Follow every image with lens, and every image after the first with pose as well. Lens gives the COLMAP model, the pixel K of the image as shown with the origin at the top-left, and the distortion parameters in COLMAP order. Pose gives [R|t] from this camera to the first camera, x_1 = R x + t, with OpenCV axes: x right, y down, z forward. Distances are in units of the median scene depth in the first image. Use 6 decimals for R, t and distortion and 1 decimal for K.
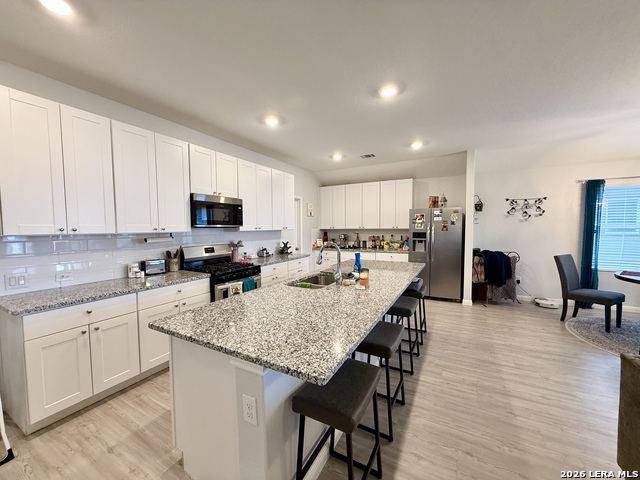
lens RADIAL K [[253.6, 0, 317.7], [0, 253.6, 240.3], [0, 0, 1]] dist [-0.000672, 0.002305]
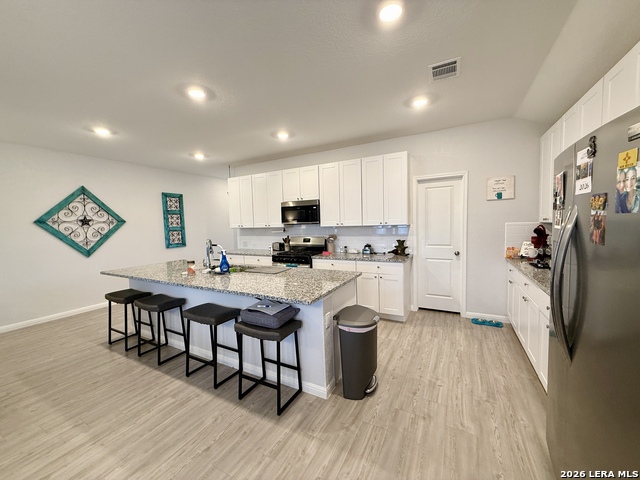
lens RADIAL K [[253.6, 0, 318.5], [0, 253.6, 238.9], [0, 0, 1]] dist [-0.000672, 0.002305]
pose [[0.010483, 0.071973, -0.997351, 0.959344], [-0.023872, 0.997140, 0.071707, -0.069038], [0.999660, 0.023057, 0.012171, 1.069294]]
